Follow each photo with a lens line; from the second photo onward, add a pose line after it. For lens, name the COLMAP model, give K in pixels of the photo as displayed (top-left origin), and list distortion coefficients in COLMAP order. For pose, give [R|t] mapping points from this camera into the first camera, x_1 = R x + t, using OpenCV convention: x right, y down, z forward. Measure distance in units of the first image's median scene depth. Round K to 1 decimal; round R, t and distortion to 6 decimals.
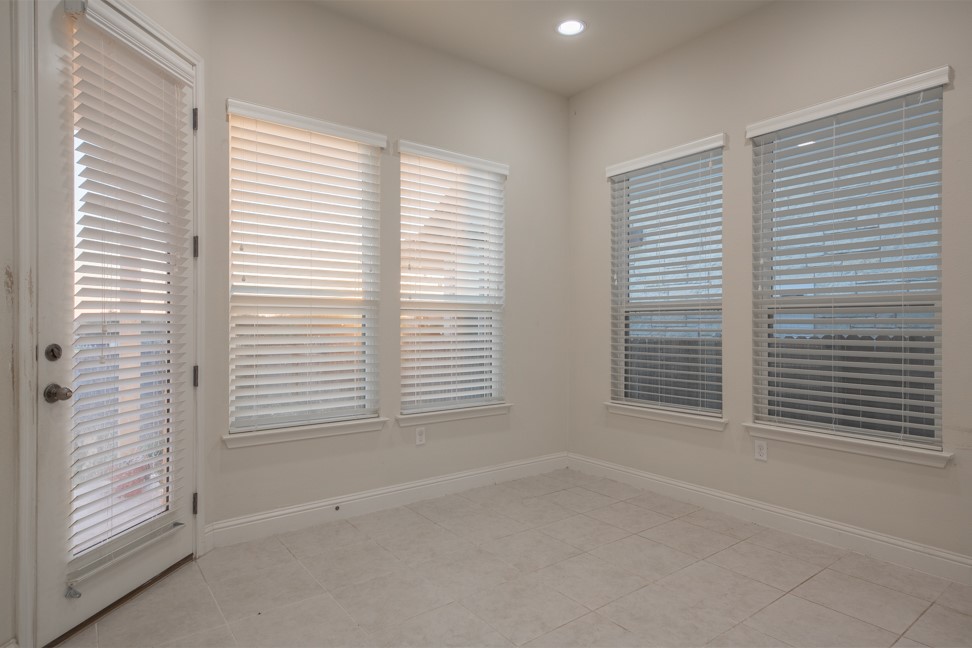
lens RADIAL K [[543.2, 0, 485.7], [0, 543.2, 322.5], [0, 0, 1]] dist [0.027414, 0.001789]
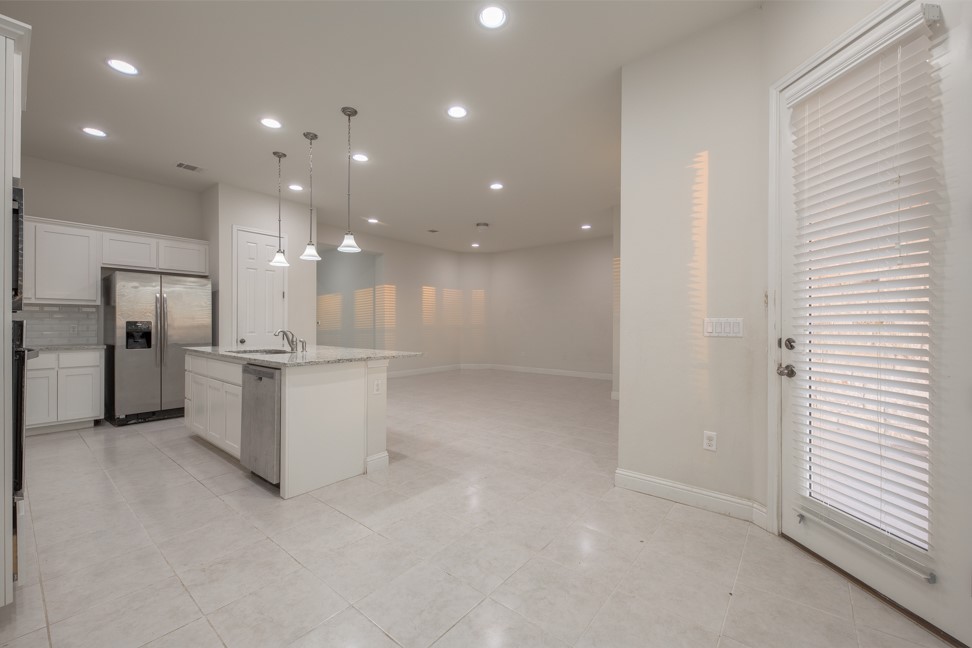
lens RADIAL K [[386.8, 0, 485.8], [0, 386.8, 322.4], [0, 0, 1]] dist [-0.001196, -0.000480]
pose [[-0.968101, -0.002819, -0.250546, 0.151420], [-0.002217, 0.999994, -0.002686, 0.000834], [0.250552, -0.002045, -0.968101, 1.006987]]
